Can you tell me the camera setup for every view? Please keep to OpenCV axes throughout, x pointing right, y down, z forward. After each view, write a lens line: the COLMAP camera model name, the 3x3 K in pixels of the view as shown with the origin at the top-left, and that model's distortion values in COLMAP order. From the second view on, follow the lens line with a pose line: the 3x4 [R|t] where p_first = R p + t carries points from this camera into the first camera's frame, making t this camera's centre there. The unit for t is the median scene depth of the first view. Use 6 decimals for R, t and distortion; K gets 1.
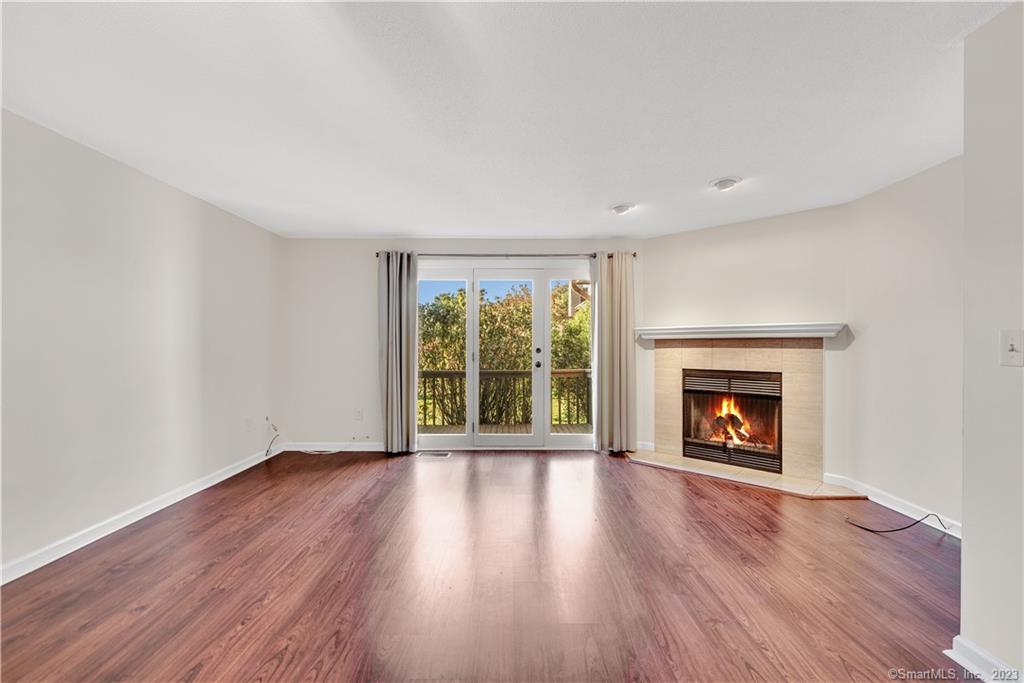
lens RADIAL K [[451.6, 0, 517.2], [0, 451.6, 344.5], [0, 0, 1]] dist [-0.000201, -0.000389]
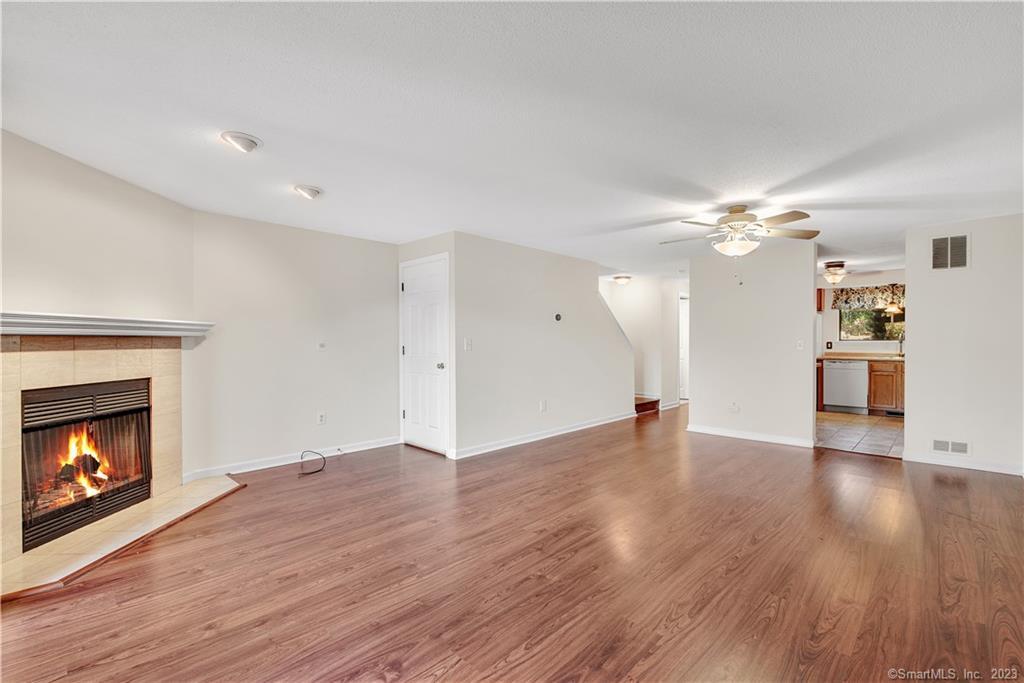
lens RADIAL K [[443.1, 0, 531.5], [0, 443.1, 345.3], [0, 0, 1]] dist [0.000548, -0.000122]
pose [[-0.723401, -0.004832, 0.690411, -0.450223], [0.001231, 0.999965, 0.008289, -0.003786], [-0.690427, 0.006846, -0.723370, 0.991055]]
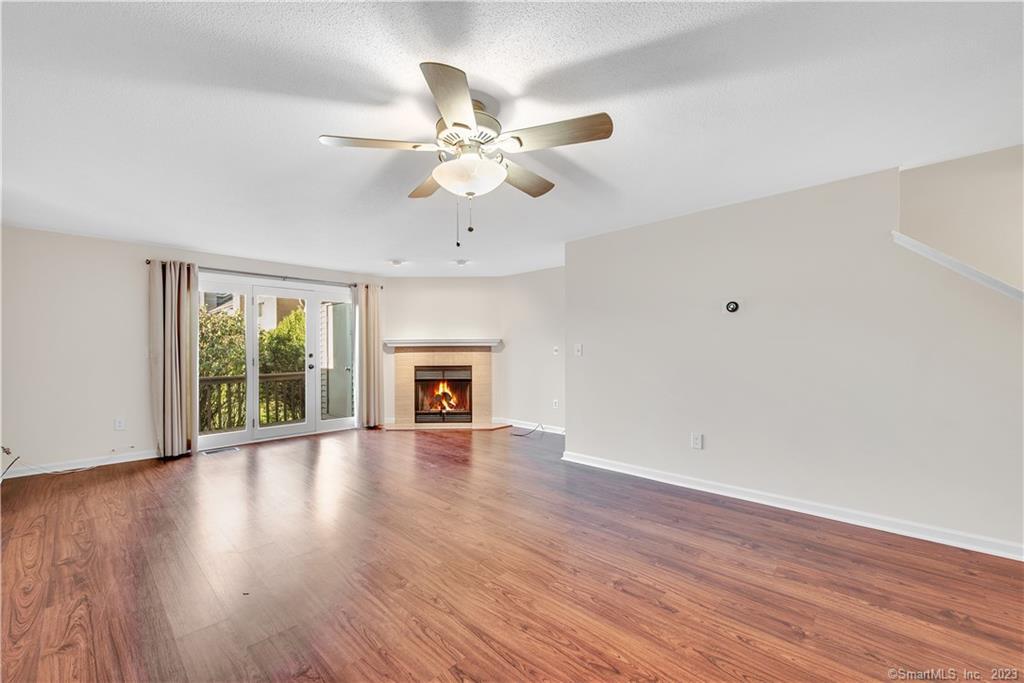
lens RADIAL K [[421.0, 0, 505.6], [0, 421.0, 348.6], [0, 0, 1]] dist [-0.002035, -0.000234]
pose [[0.702013, -0.002375, 0.712160, -0.446864], [0.006106, 0.999978, -0.002684, 0.000646], [-0.712138, 0.006233, 0.702012, -0.229836]]
